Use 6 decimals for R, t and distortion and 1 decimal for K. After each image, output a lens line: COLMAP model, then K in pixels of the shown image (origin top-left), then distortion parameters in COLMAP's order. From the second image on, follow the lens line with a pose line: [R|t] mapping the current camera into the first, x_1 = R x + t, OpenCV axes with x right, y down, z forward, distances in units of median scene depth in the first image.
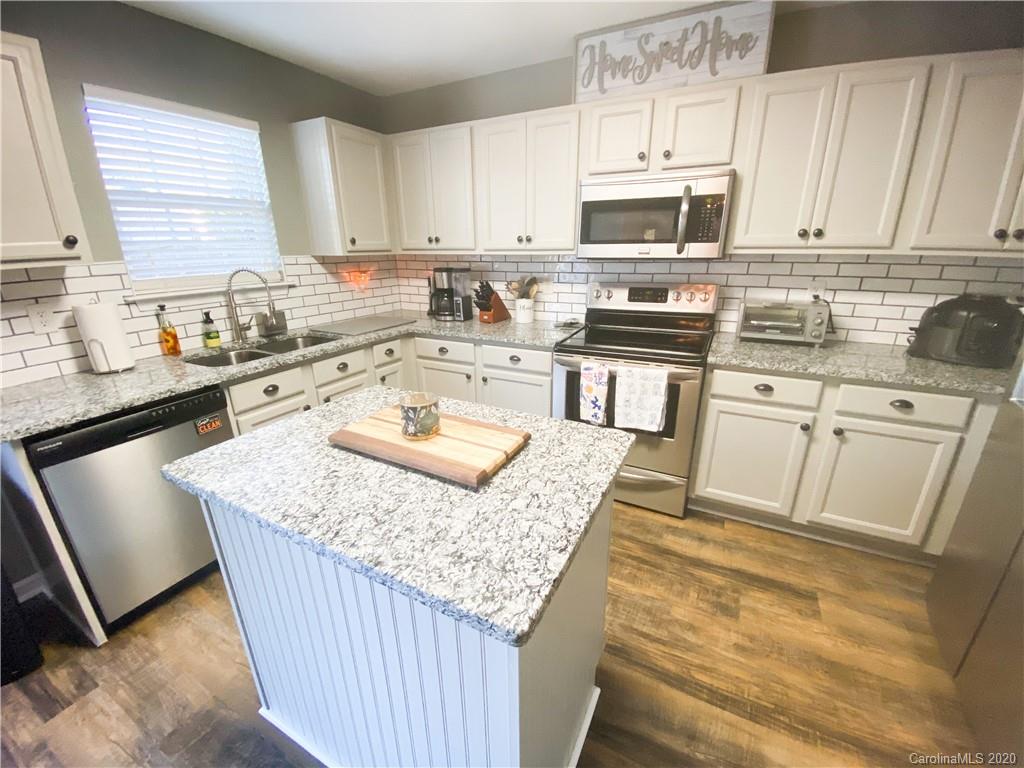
lens RADIAL K [[416.8, 0, 510.8], [0, 416.8, 390.7], [0, 0, 1]] dist [0.019437, -0.022785]
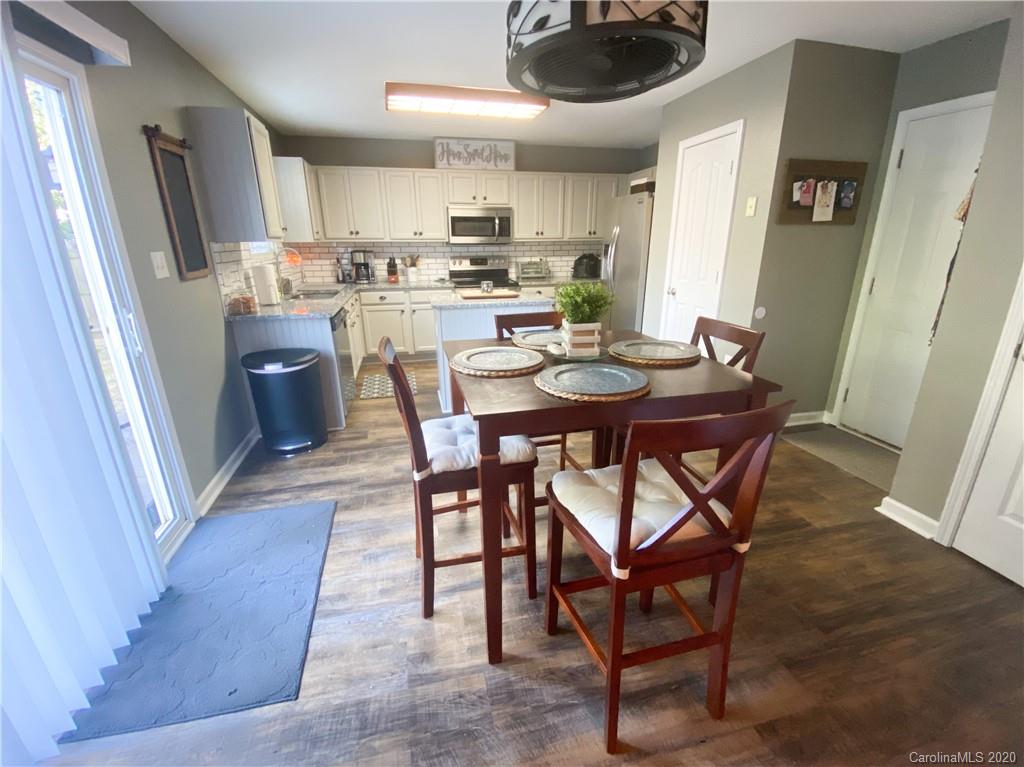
lens RADIAL K [[416.8, 0, 510.8], [0, 416.8, 390.2], [0, 0, 1]] dist [0.019437, -0.022785]
pose [[0.756991, -0.210864, 0.618467, -1.126557], [0.212907, 0.974443, 0.071639, 0.324497], [-0.617766, 0.077446, 0.782539, -0.787562]]
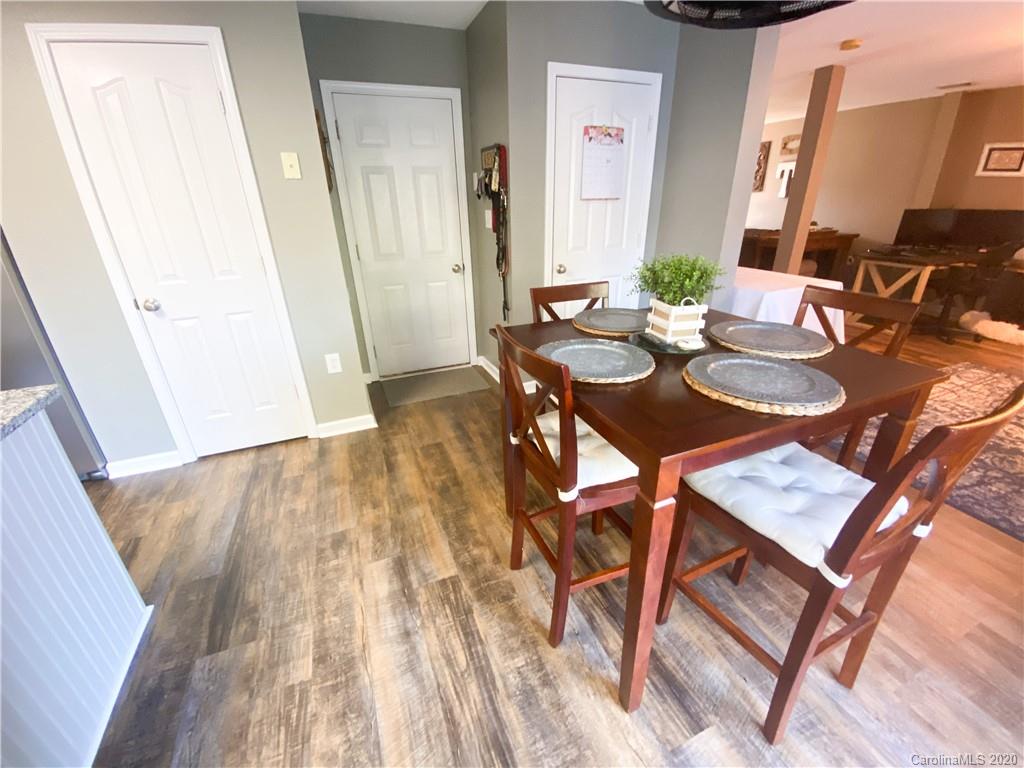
lens RADIAL K [[416.8, 0, 510.8], [0, 416.8, 390.7], [0, 0, 1]] dist [0.019437, -0.022785]
pose [[-0.754958, -0.251573, 0.605598, -0.787434], [0.236802, 0.756592, 0.609503, -0.042593], [-0.611525, 0.603556, -0.511622, 0.187673]]
